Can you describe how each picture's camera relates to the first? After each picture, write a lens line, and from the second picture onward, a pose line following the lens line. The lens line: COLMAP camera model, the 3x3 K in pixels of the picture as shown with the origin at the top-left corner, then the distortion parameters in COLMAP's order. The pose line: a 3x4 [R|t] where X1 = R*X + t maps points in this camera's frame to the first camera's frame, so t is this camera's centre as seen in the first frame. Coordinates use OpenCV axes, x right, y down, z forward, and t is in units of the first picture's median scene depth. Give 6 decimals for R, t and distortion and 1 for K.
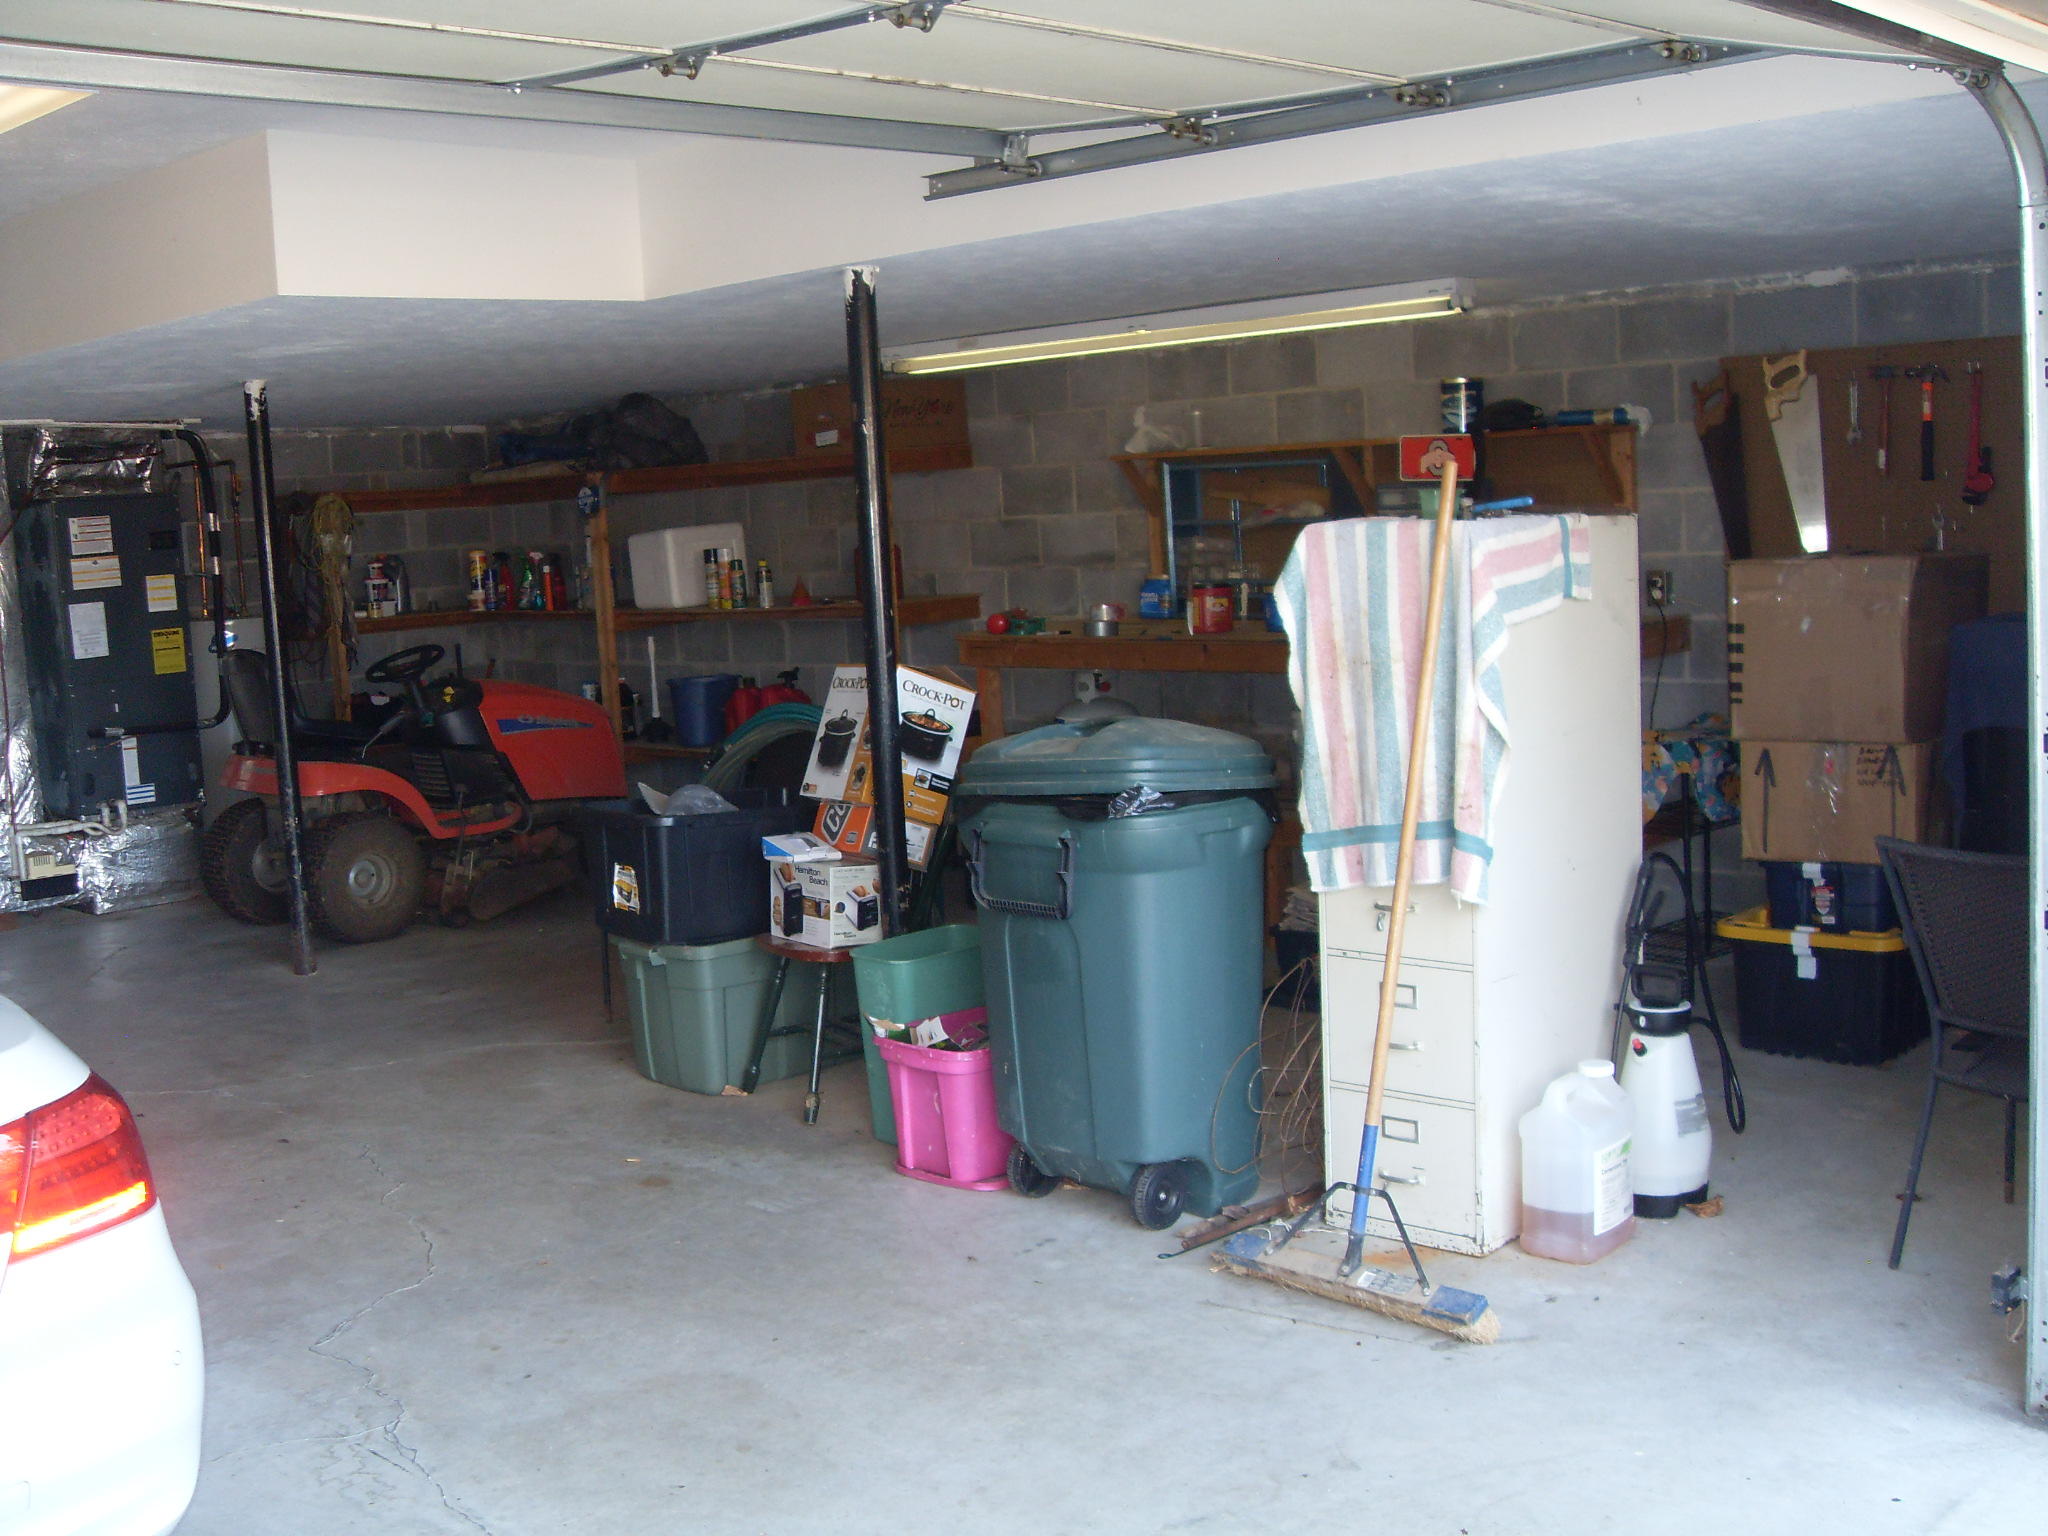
lens RADIAL K [[2248.8, 0, 1021.5], [0, 2248.8, 764.6], [0, 0, 1]] dist [-0.074747, 0.000000]
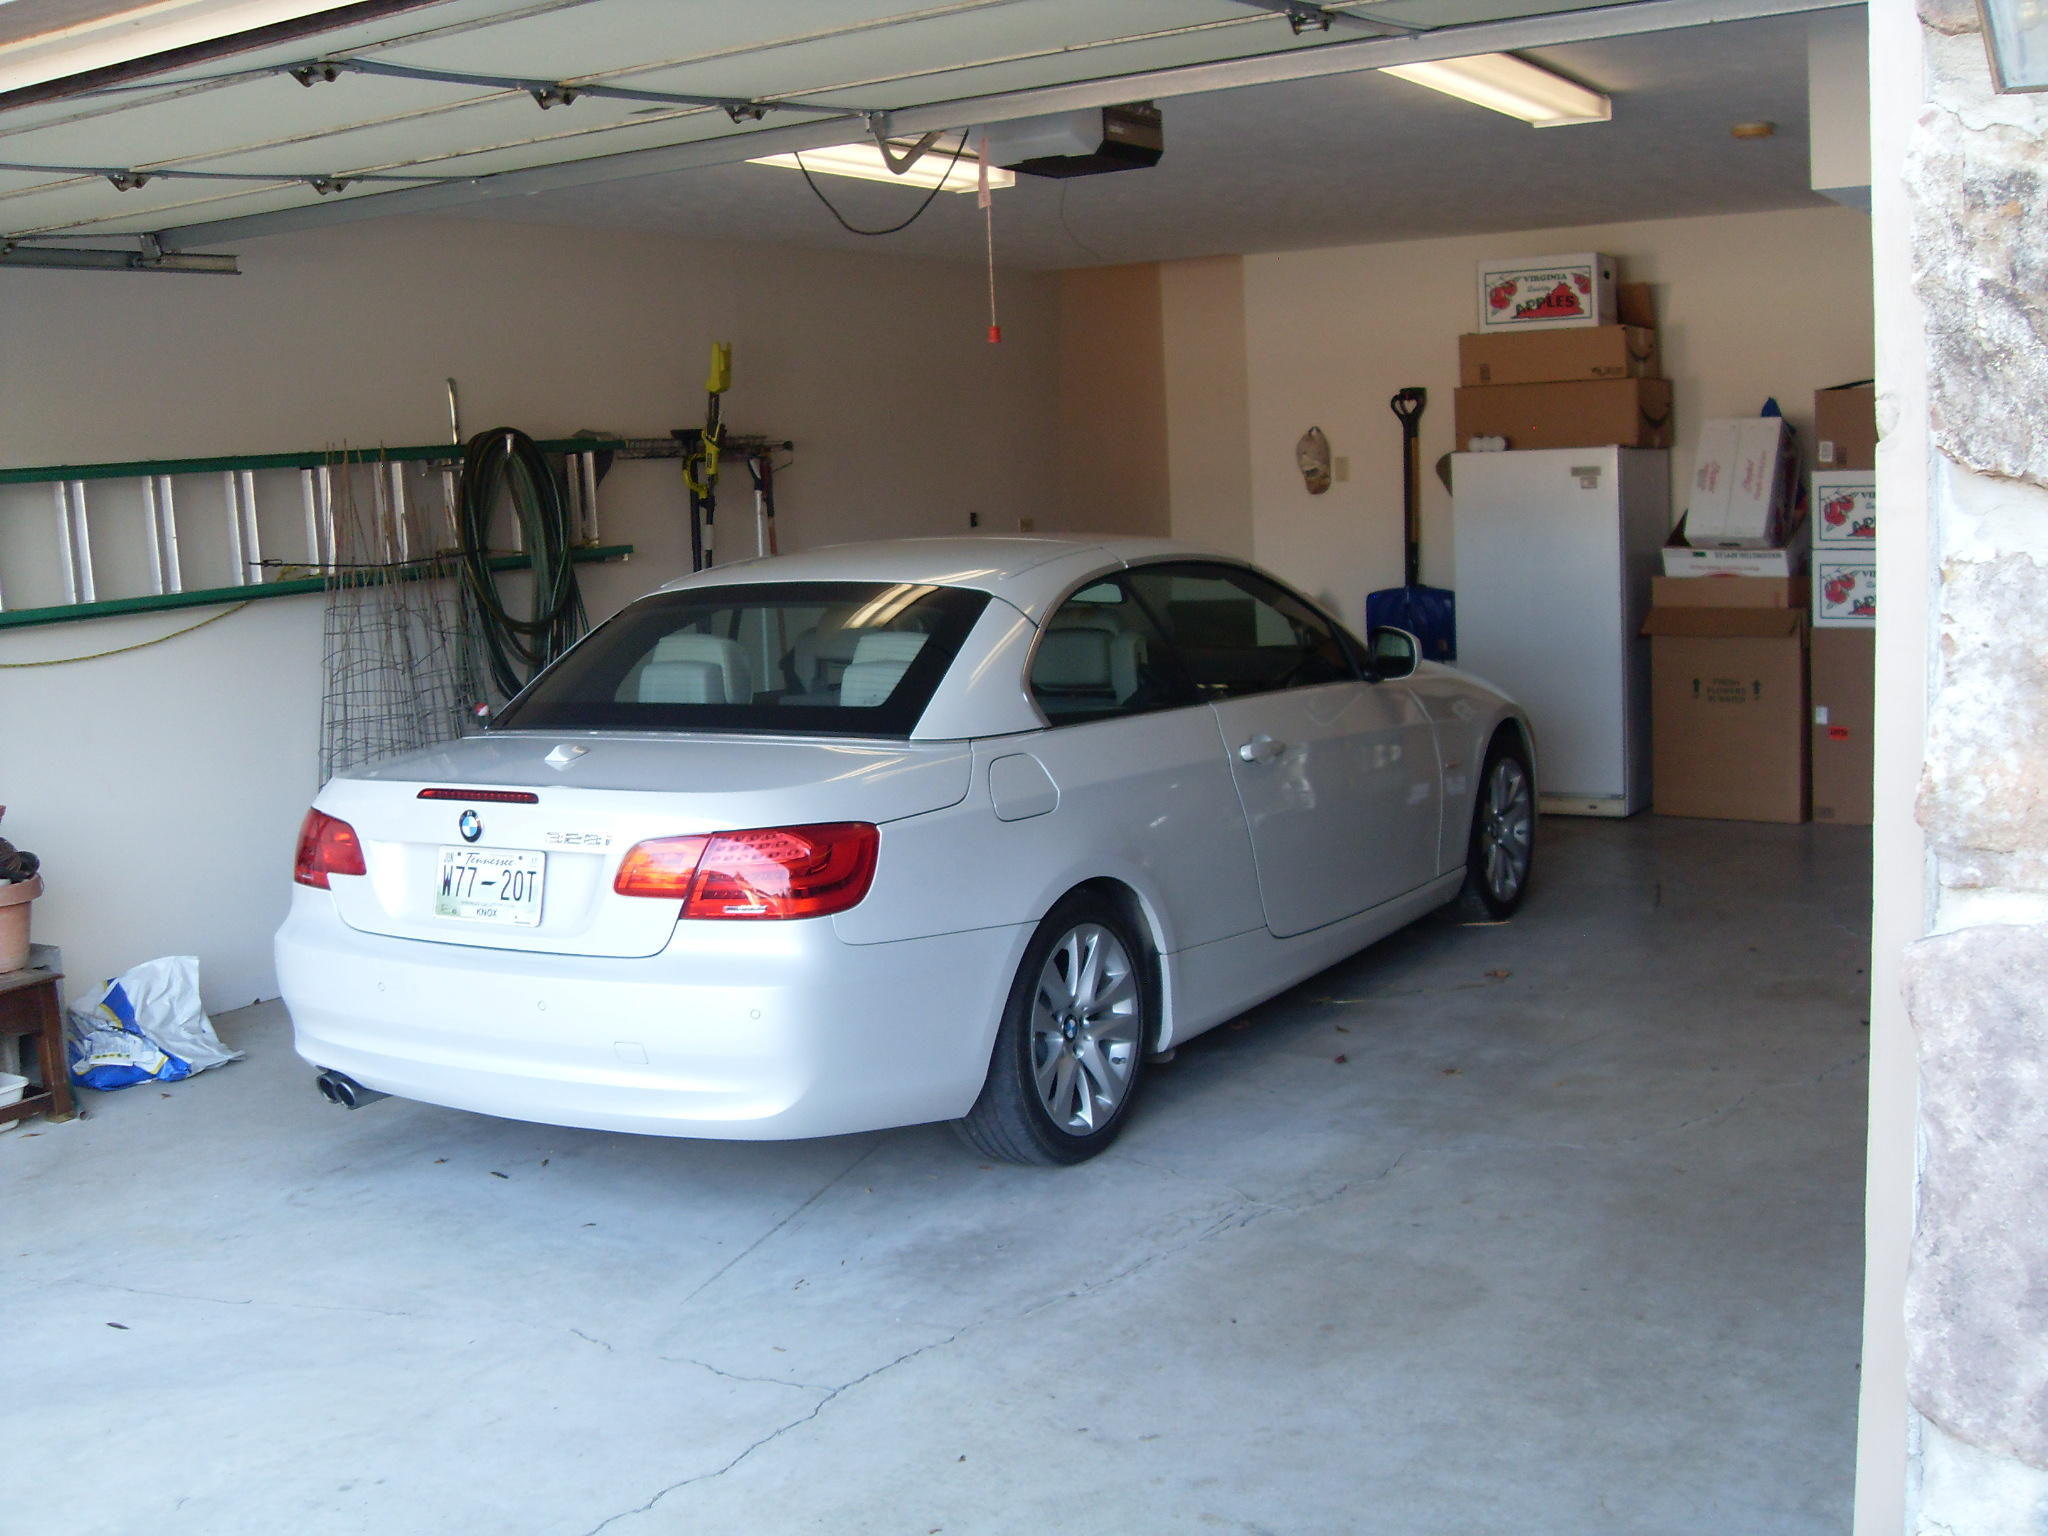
lens RADIAL K [[2248.8, 0, 1022.2], [0, 2248.8, 772.9], [0, 0, 1]] dist [-0.074747, 0.000000]
pose [[0.239439, 0.160070, -0.957626, 0.753549], [-0.079382, 0.986241, 0.145005, -0.083179], [0.967661, 0.041298, 0.248851, 0.560402]]
